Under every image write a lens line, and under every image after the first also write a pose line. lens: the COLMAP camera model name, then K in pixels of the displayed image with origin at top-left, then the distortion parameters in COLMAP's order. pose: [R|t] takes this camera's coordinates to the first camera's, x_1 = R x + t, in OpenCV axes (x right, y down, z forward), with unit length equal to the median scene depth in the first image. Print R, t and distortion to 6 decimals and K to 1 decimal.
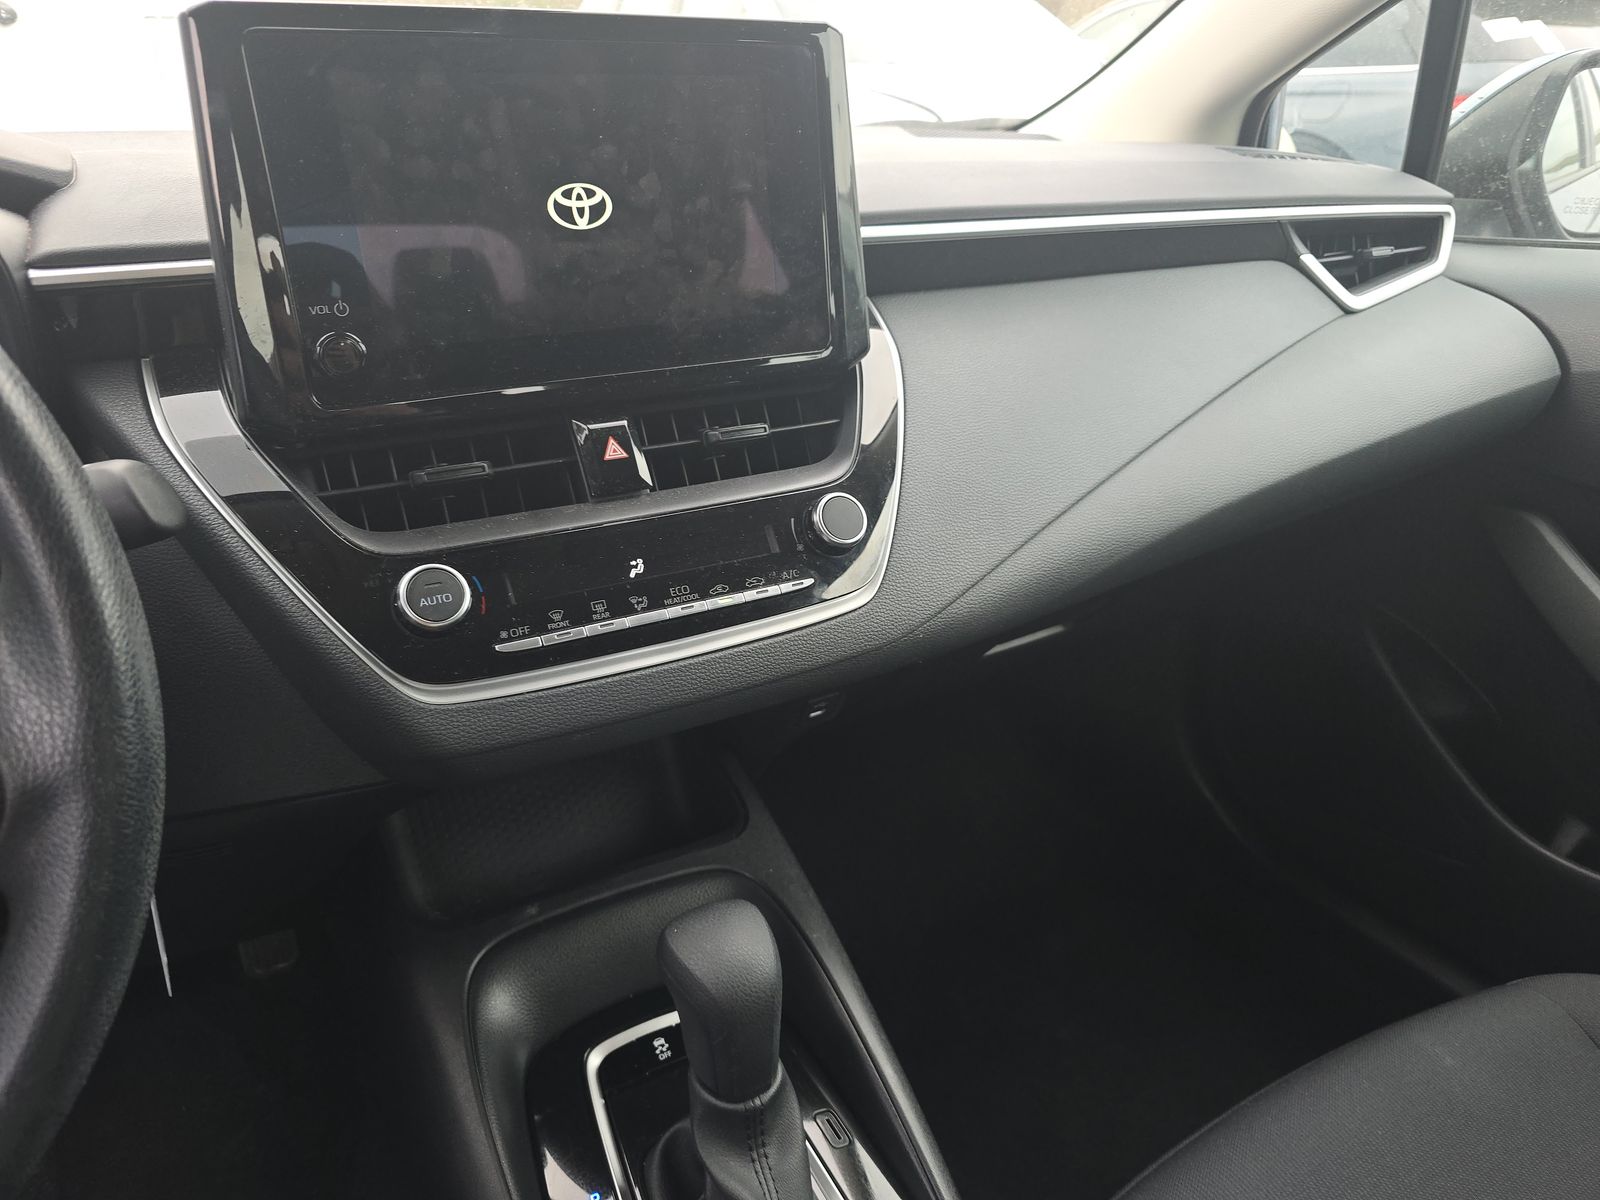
lens RADIAL K [[1067.2, 0, 795.9], [0, 1067.2, 599.4], [0, 0, 1]] dist [0.048138, -0.042184]
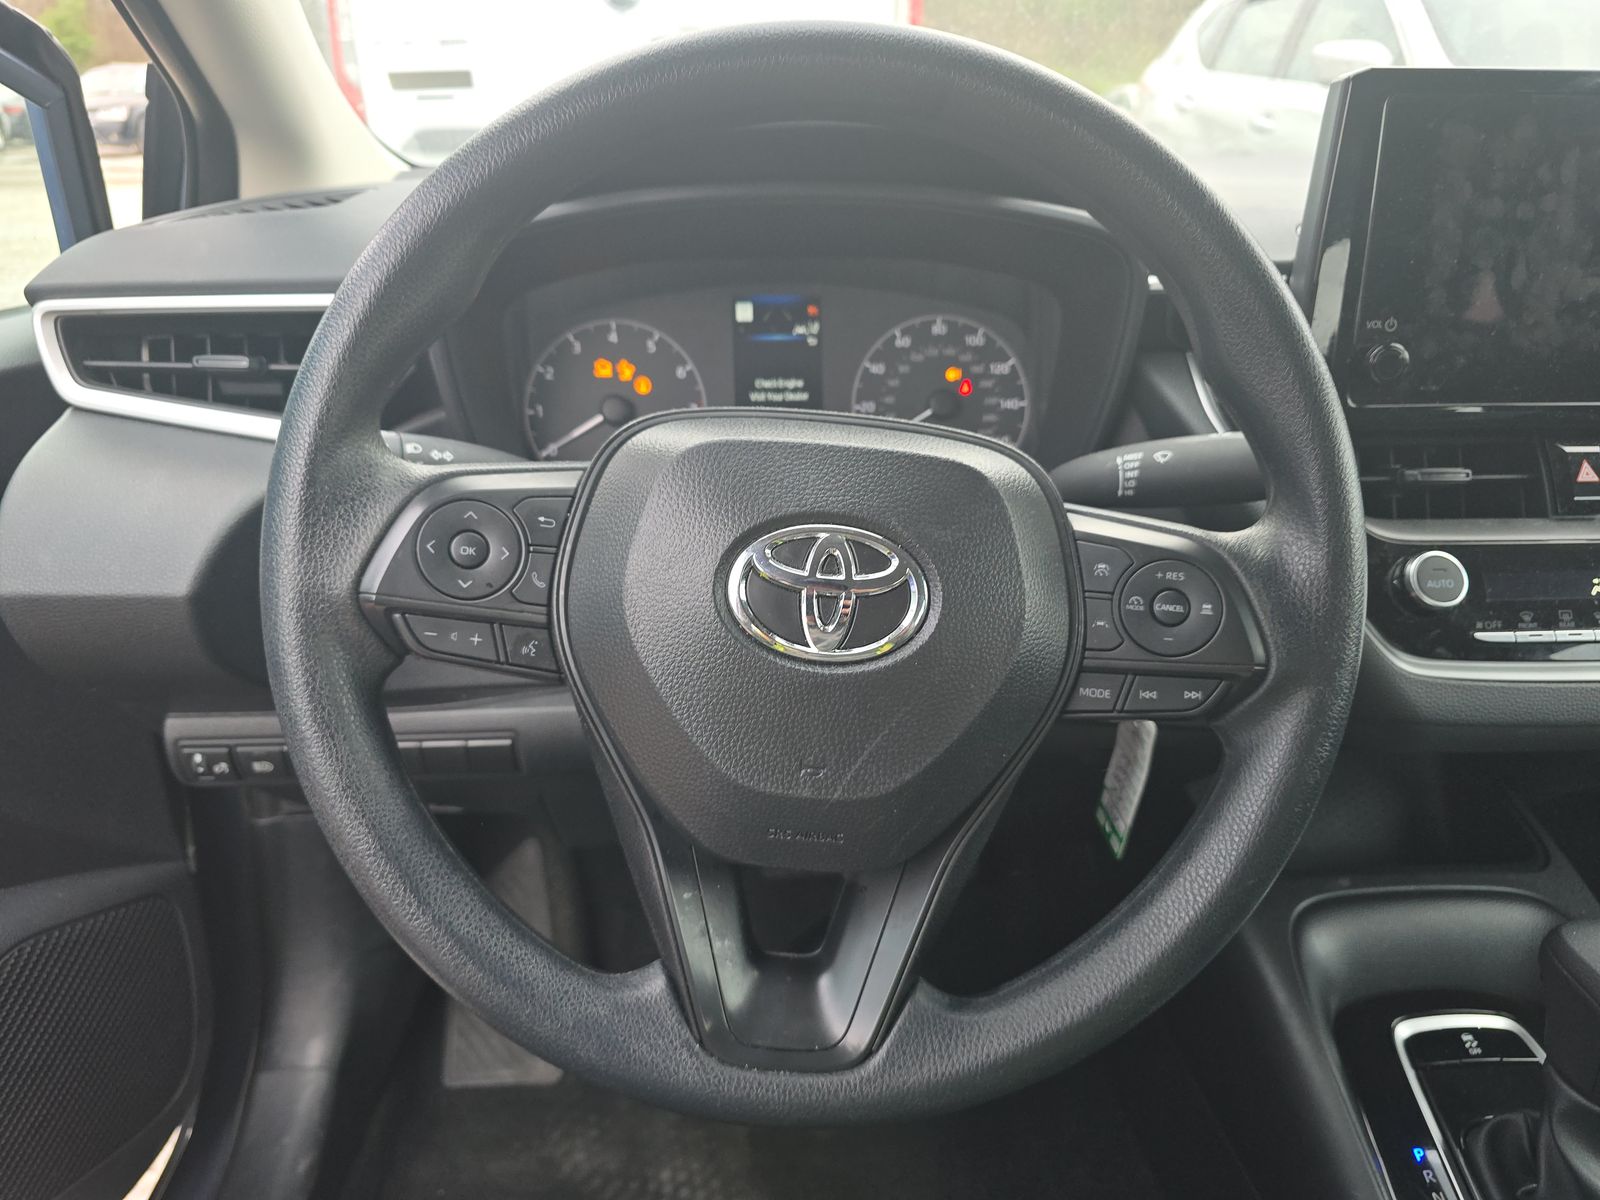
lens RADIAL K [[1067.2, 0, 799.6], [0, 1067.2, 601.5], [0, 0, 1]] dist [0.048138, -0.042184]
pose [[0.924722, 0.168791, -0.341174, -0.541341], [-0.176663, 0.984238, 0.008110, 0.122898], [0.337165, 0.052774, 0.939965, -0.285380]]
